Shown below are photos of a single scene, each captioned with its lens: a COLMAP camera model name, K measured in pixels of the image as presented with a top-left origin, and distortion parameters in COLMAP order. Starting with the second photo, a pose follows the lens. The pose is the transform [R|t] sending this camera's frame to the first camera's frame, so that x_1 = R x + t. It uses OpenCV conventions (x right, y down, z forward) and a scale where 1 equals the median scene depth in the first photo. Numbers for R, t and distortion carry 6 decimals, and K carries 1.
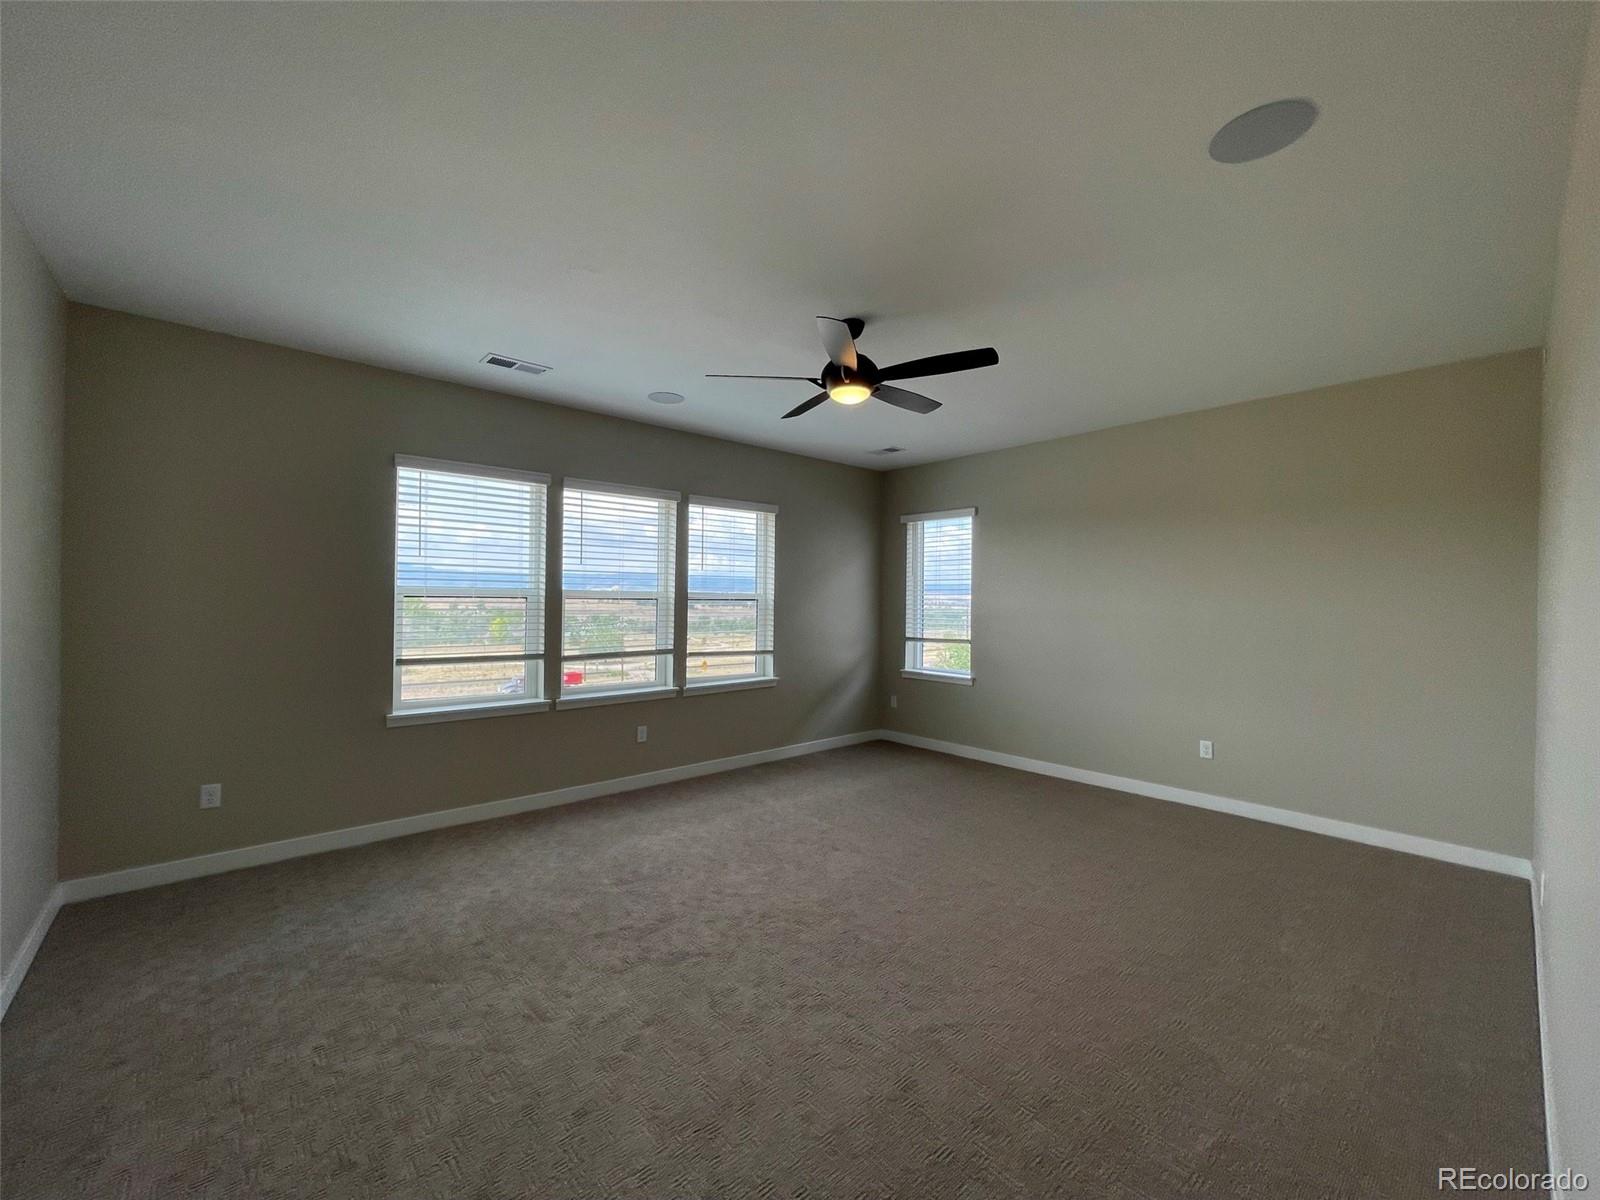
lens RADIAL K [[647.7, 0, 800.0], [0, 647.7, 600.0], [0, 0, 1]] dist [-0.002232, -0.000236]
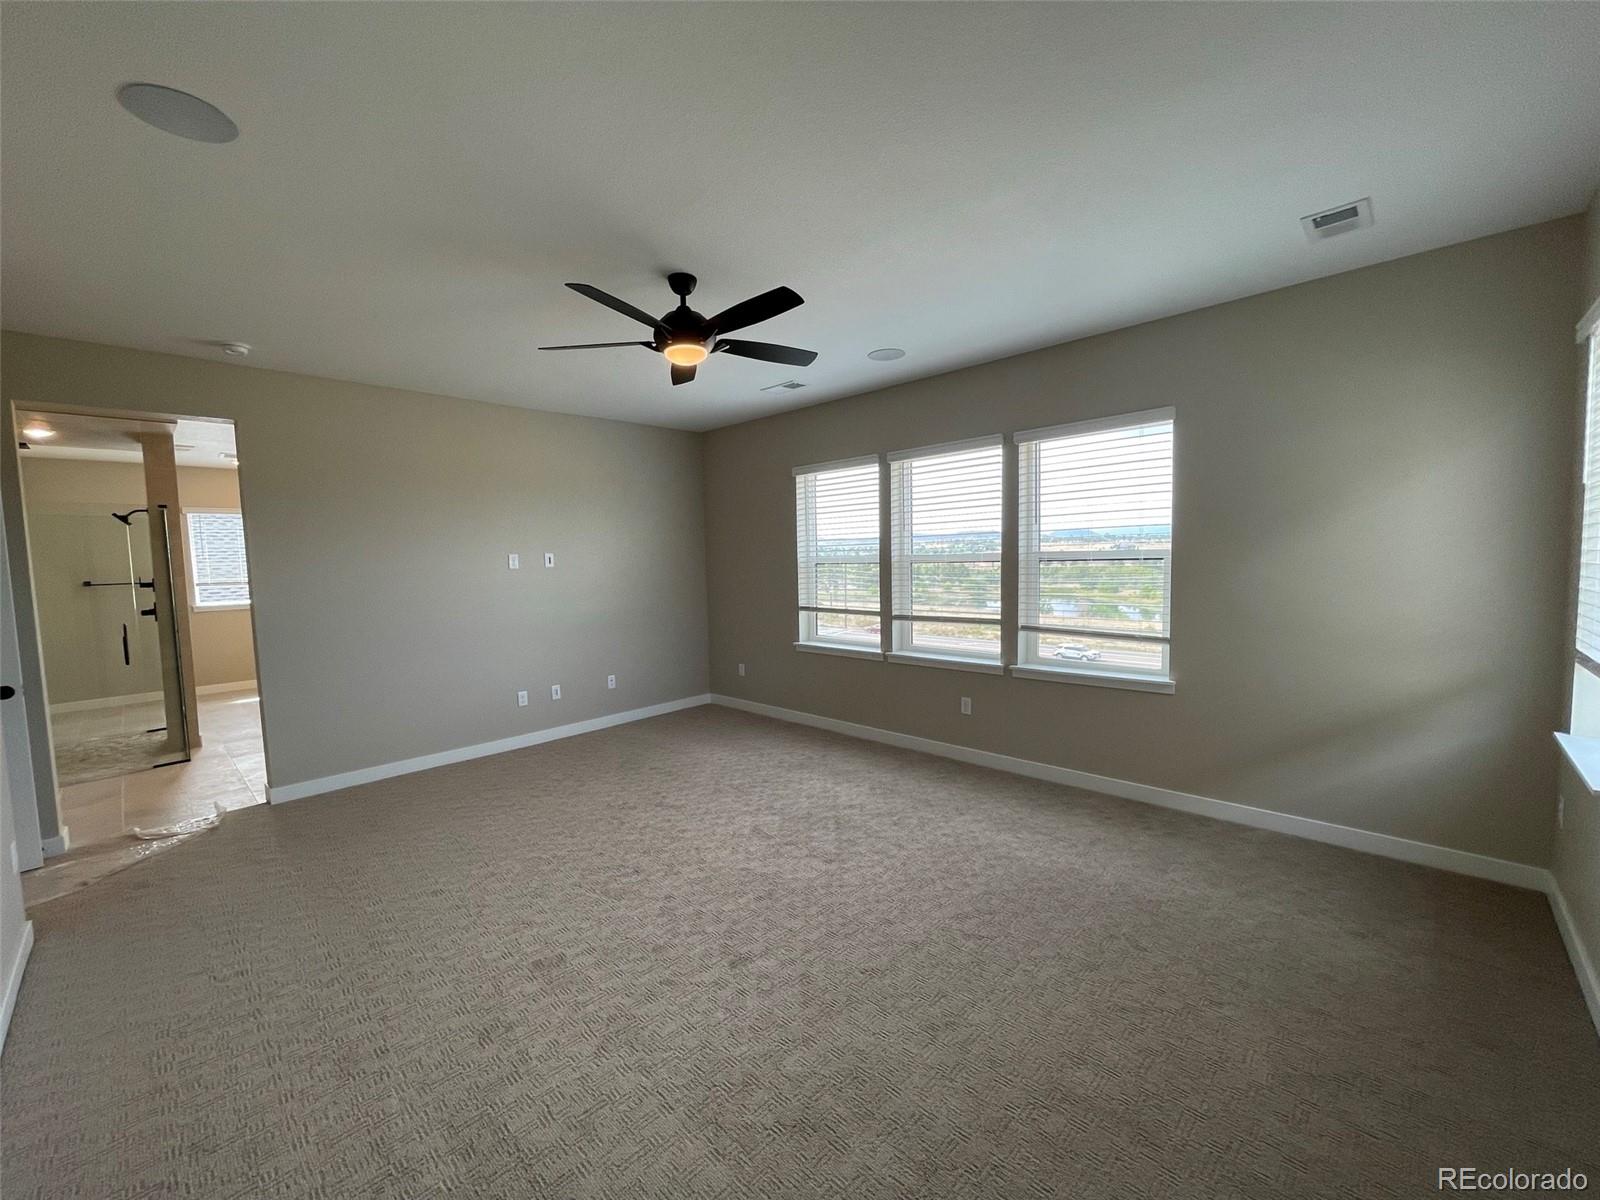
lens RADIAL K [[645.7, 0, 797.8], [0, 645.7, 566.6], [0, 0, 1]] dist [-0.000423, -0.000056]
pose [[0.074916, -0.012482, -0.997112, 0.781708], [0.007758, 0.999899, -0.011934, 0.017121], [0.997160, -0.006842, 0.075005, 0.804564]]
